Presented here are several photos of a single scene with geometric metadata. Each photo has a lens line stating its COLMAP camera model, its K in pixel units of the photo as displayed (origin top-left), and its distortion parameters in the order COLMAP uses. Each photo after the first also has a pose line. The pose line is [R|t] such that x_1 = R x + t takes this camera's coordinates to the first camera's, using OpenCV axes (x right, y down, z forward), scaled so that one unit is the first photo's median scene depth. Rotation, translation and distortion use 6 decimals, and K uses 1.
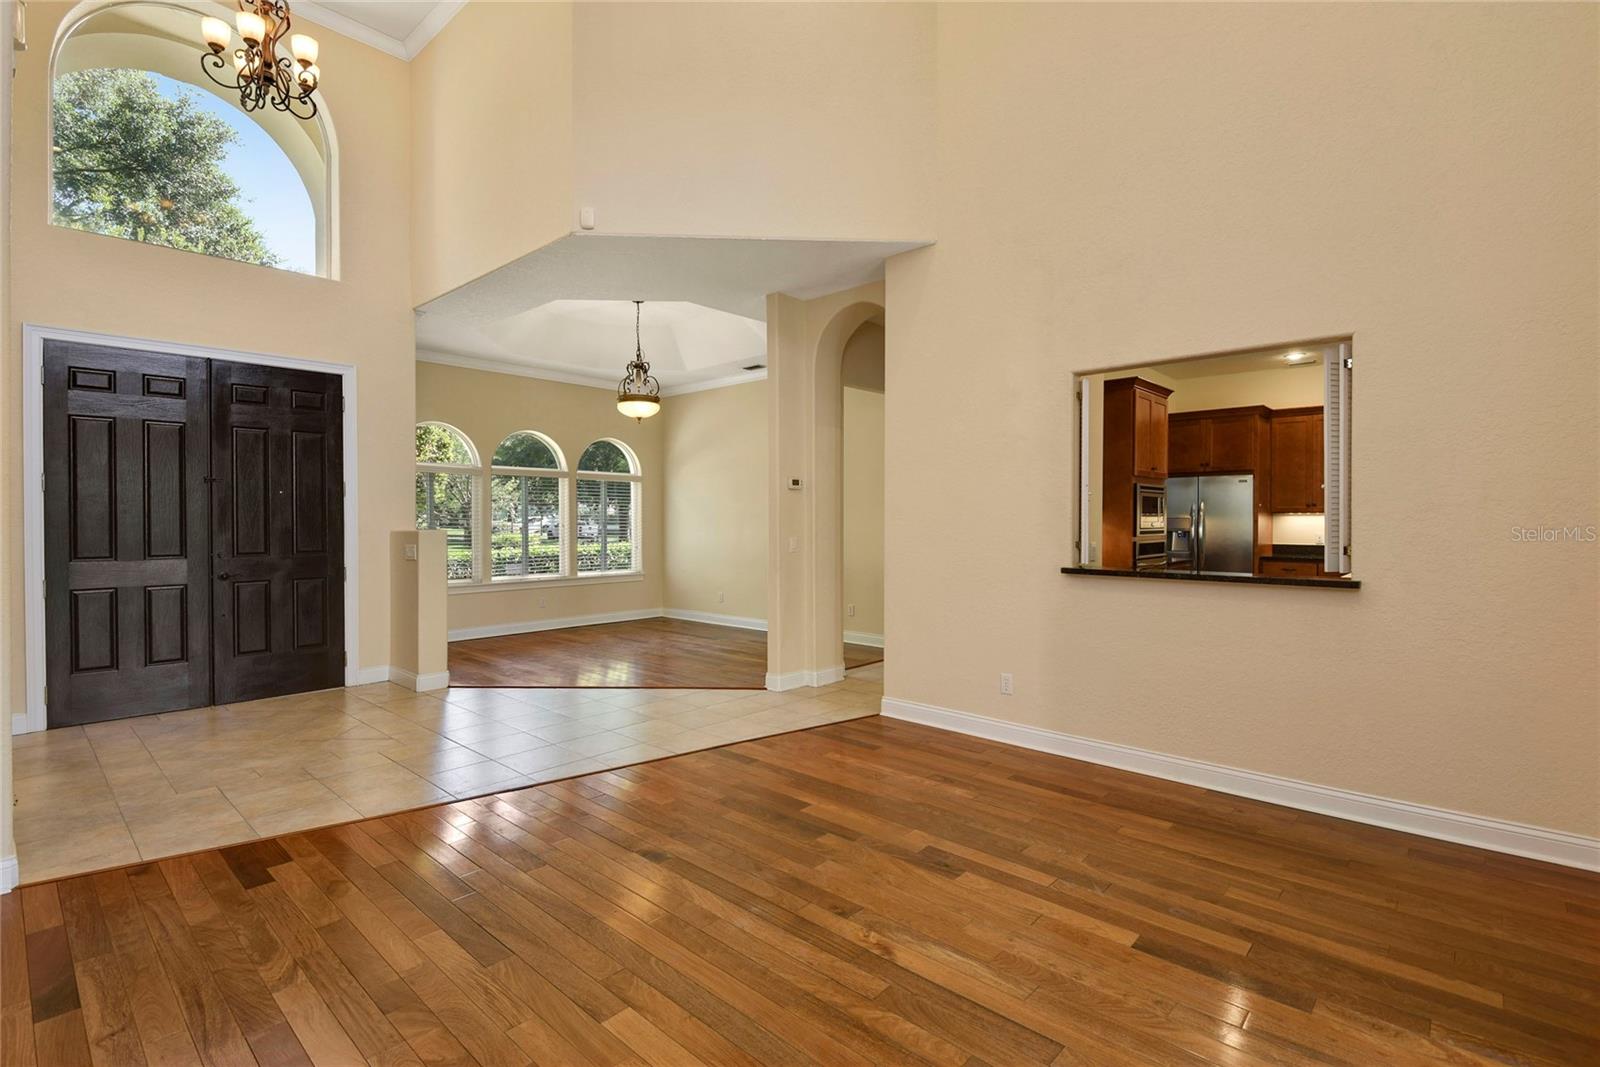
lens RADIAL K [[731.4, 0, 800.0], [0, 731.4, 533.5], [0, 0, 1]] dist [-0.000643, -0.001318]
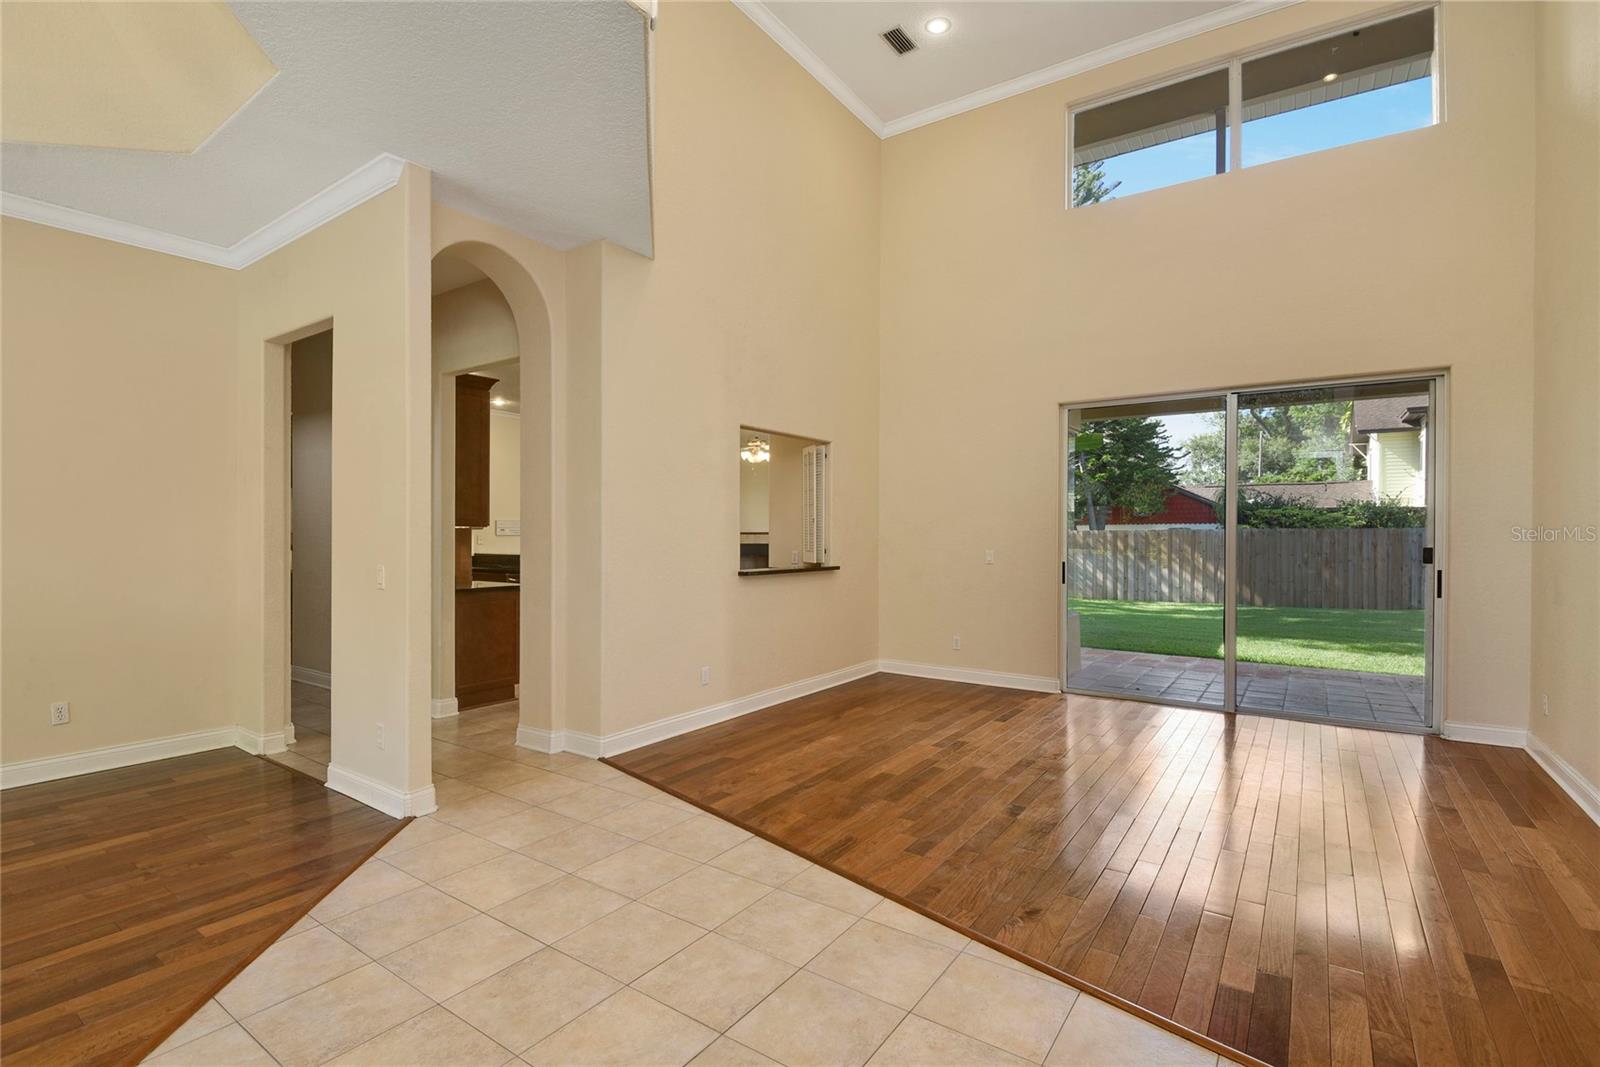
lens RADIAL K [[731.4, 0, 800.0], [0, 731.4, 533.5], [0, 0, 1]] dist [-0.000643, -0.001318]
pose [[-0.119070, -0.006446, 0.992865, -0.990106], [0.016257, 0.999832, 0.008440, -0.036064], [-0.992753, 0.017146, -0.118945, 1.068195]]
